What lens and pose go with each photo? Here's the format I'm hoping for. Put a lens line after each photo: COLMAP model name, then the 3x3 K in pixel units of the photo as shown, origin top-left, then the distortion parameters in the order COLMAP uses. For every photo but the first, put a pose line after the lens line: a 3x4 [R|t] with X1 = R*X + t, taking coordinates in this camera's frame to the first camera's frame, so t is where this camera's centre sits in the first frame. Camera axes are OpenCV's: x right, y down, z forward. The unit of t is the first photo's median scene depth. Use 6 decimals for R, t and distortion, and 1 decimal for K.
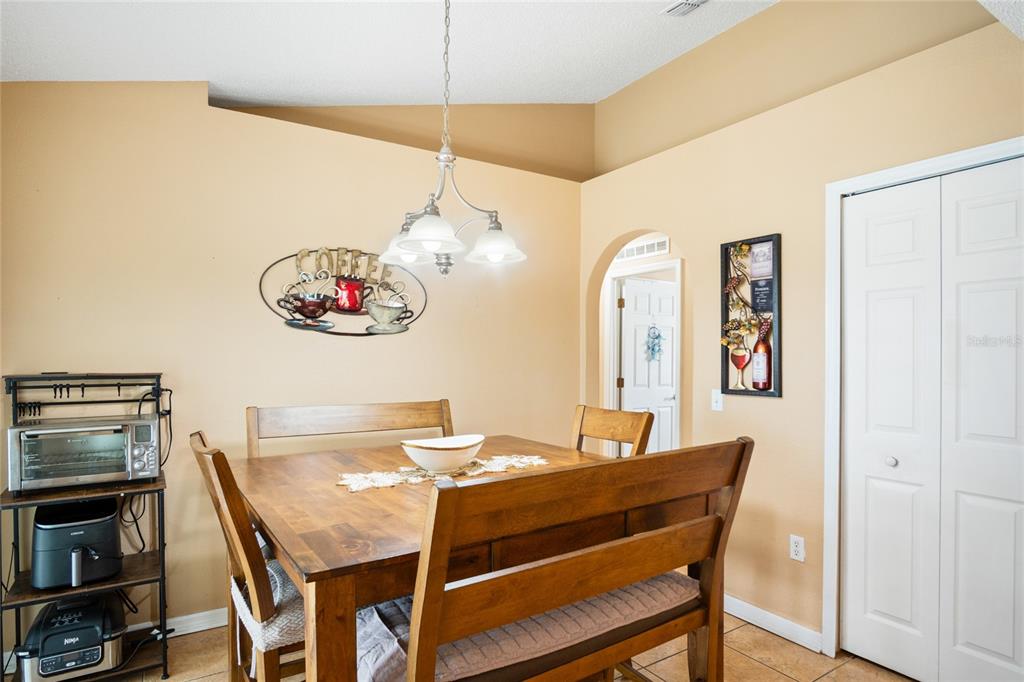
lens RADIAL K [[554.3, 0, 508.3], [0, 554.3, 339.0], [0, 0, 1]] dist [-0.022333, -0.000081]
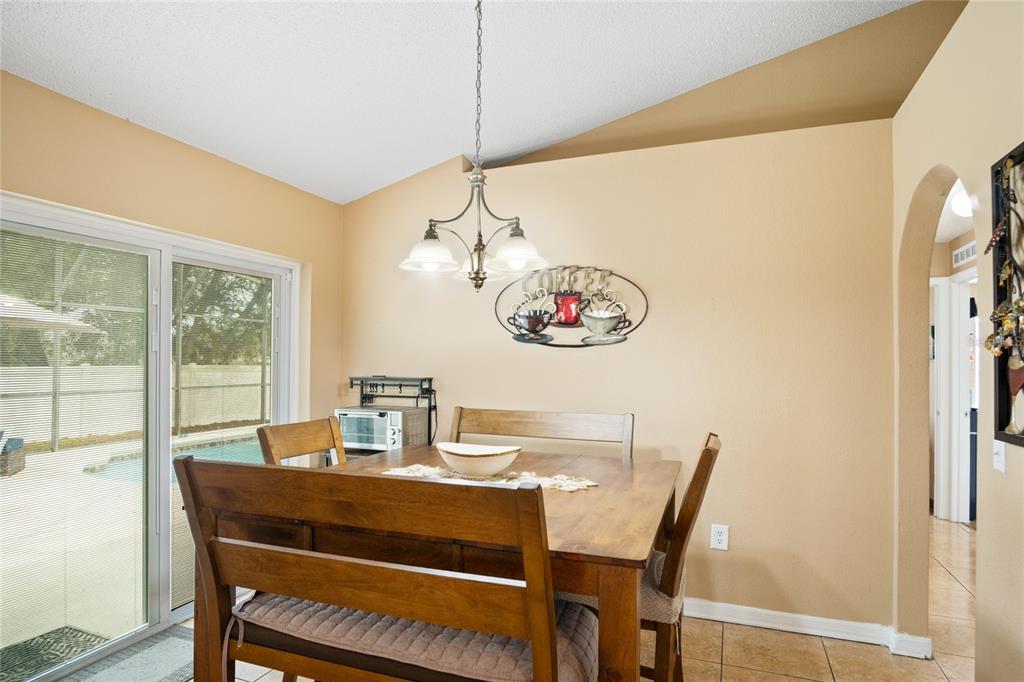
lens RADIAL K [[554.3, 0, 508.3], [0, 554.3, 339.0], [0, 0, 1]] dist [-0.022333, -0.000081]
pose [[0.604280, -0.031618, -0.796144, 0.500747], [0.016612, 0.999495, -0.027085, 0.005042], [0.796599, 0.003141, 0.604500, 0.275707]]
